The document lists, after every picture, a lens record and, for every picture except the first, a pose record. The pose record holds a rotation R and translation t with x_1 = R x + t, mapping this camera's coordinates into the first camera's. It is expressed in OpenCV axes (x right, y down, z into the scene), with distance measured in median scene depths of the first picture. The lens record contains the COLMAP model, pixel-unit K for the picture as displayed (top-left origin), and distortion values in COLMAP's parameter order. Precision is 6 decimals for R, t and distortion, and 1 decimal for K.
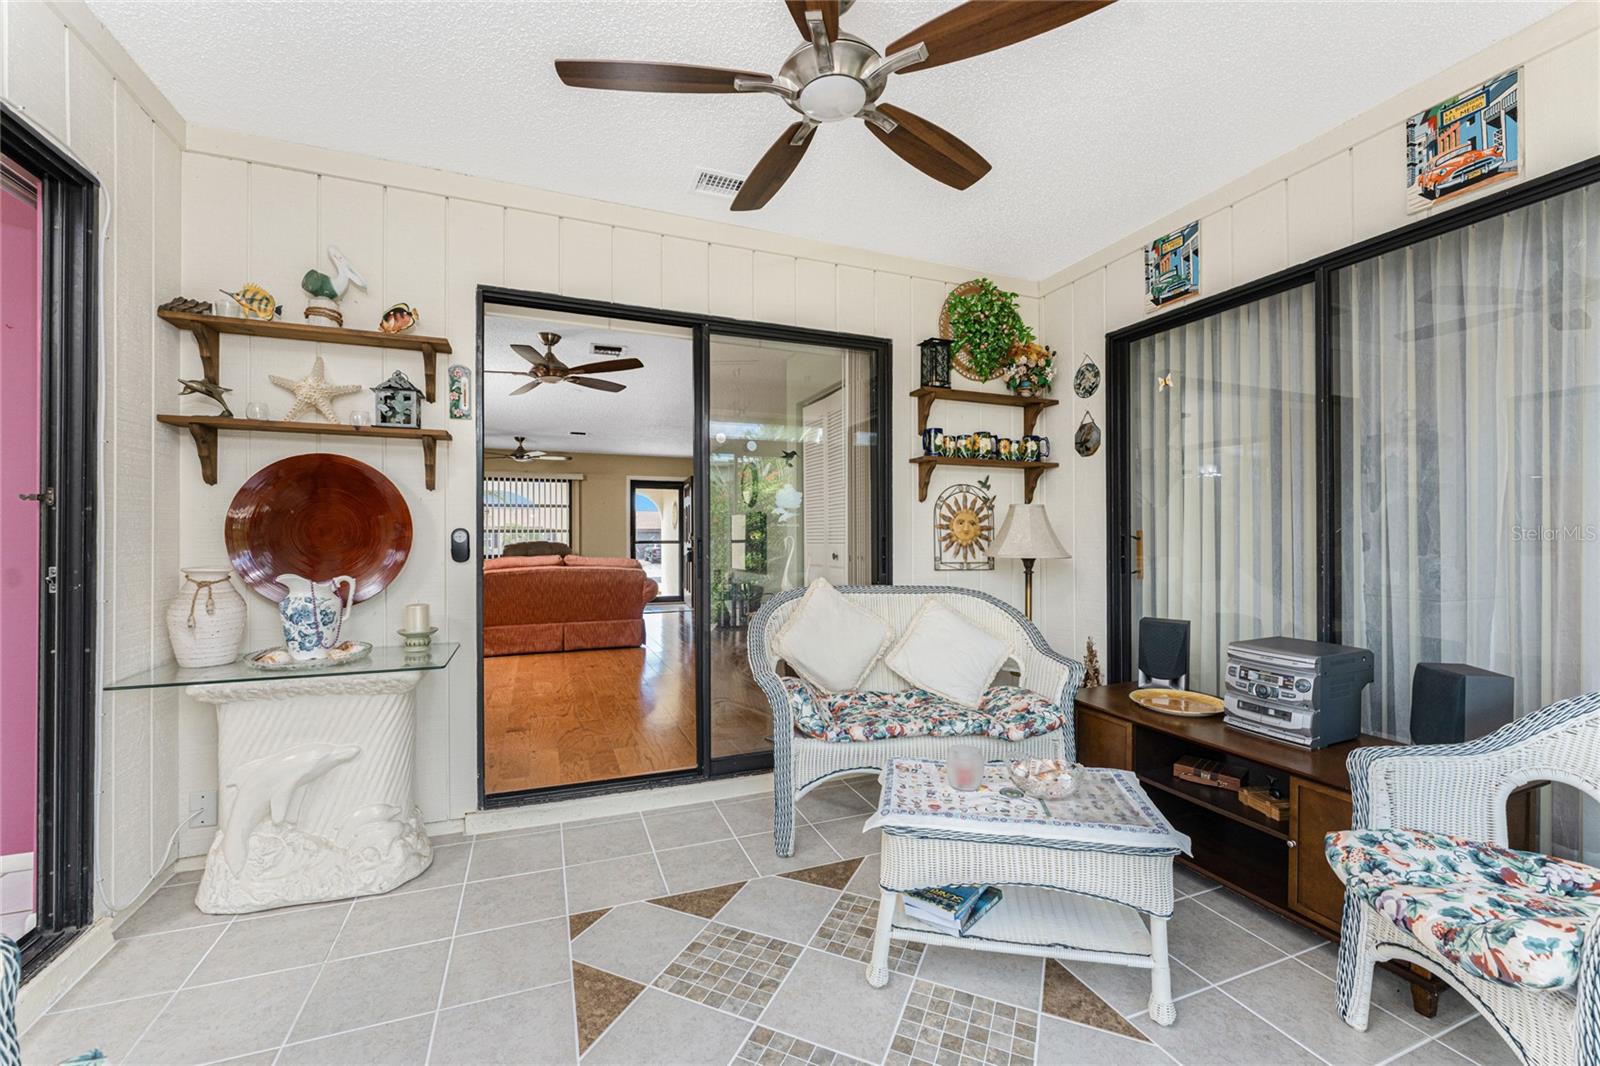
lens RADIAL K [[649.4, 0, 801.8], [0, 649.4, 531.7], [0, 0, 1]] dist [-0.002263, -0.000319]
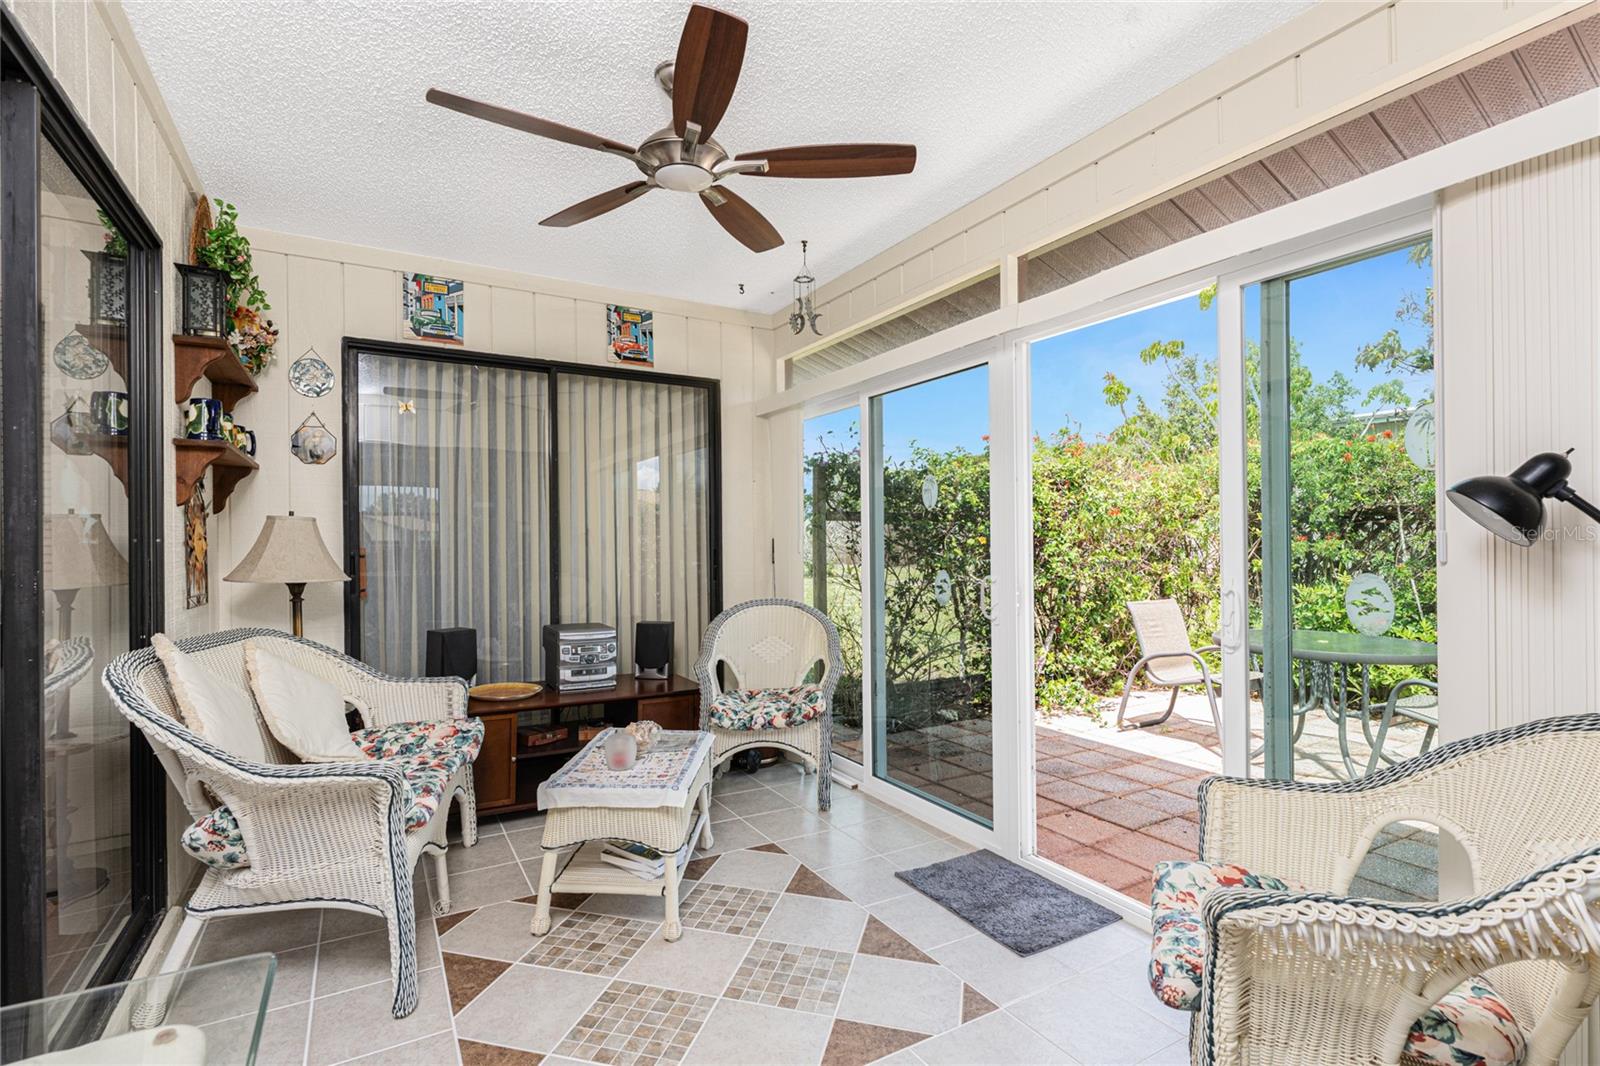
lens RADIAL K [[741.1, 0, 778.6], [0, 741.1, 534.7], [0, 0, 1]] dist [0.016234, 0.000062]
pose [[-0.131112, 0.014044, 0.991268, -0.982204], [-0.001866, 0.999894, -0.014413, -0.010801], [-0.991366, -0.003739, -0.131072, 0.773585]]
